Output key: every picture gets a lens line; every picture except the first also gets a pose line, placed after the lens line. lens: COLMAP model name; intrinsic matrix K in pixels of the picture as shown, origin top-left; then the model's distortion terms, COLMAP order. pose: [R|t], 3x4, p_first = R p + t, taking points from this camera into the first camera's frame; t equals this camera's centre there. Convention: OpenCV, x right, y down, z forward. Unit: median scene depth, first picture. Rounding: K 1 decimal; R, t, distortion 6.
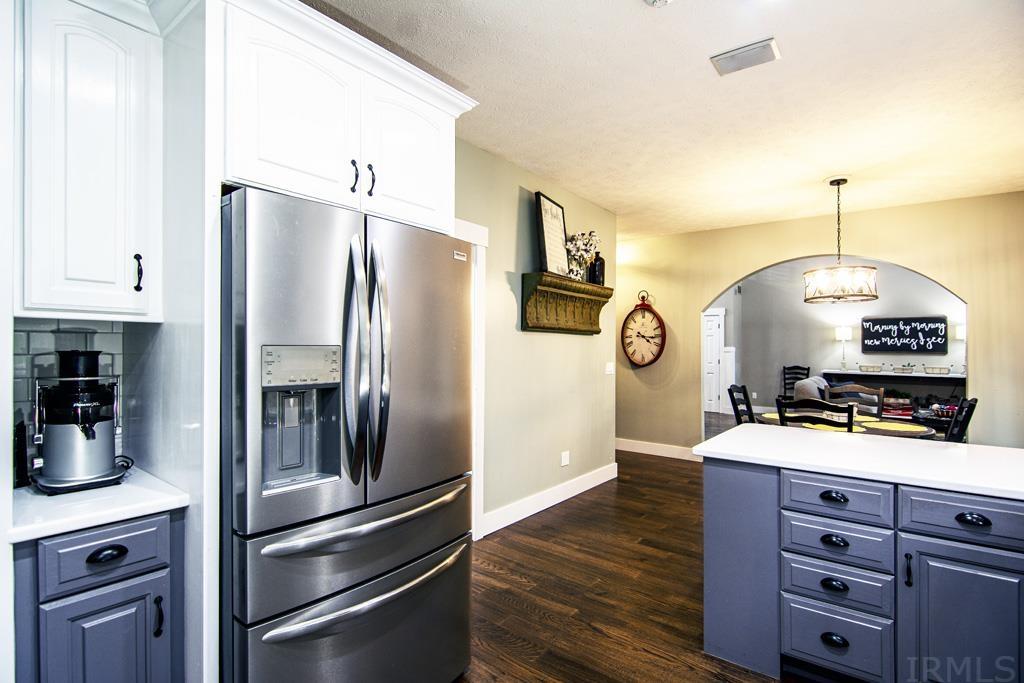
lens RADIAL K [[500.6, 0, 515.8], [0, 500.6, 344.5], [0, 0, 1]] dist [-0.000286, -0.000261]
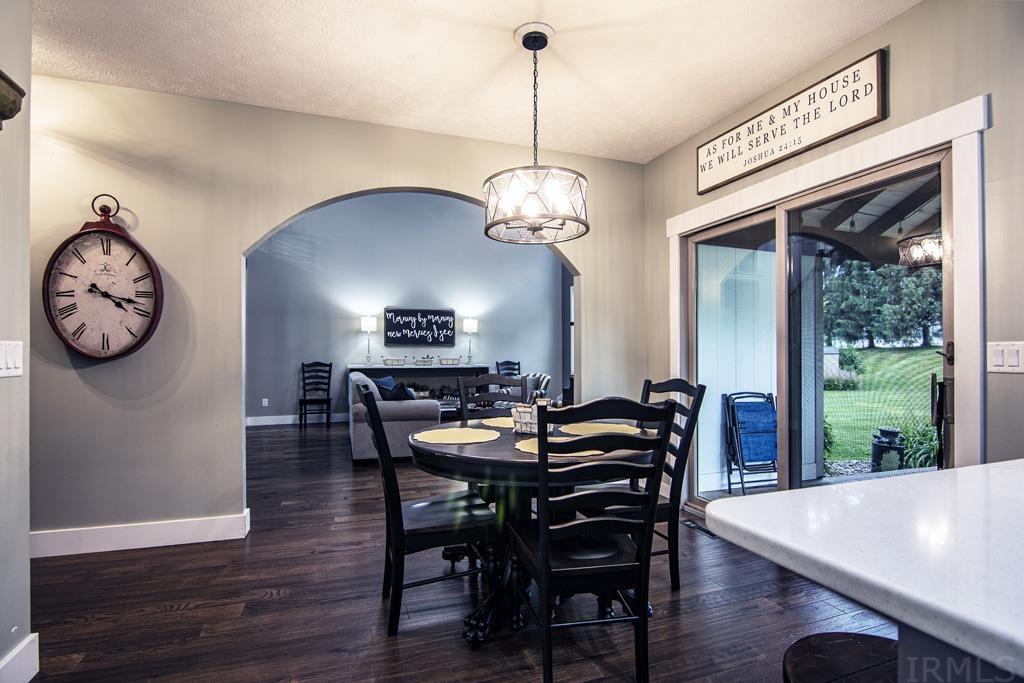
lens RADIAL K [[462.4, 0, 488.1], [0, 462.4, 352.7], [0, 0, 1]] dist [-0.028172, -0.000419]
pose [[0.539403, -0.002551, 0.842044, 0.081572], [0.000811, 0.999997, 0.002511, 0.030430], [-0.842047, -0.000672, 0.539403, 0.414423]]
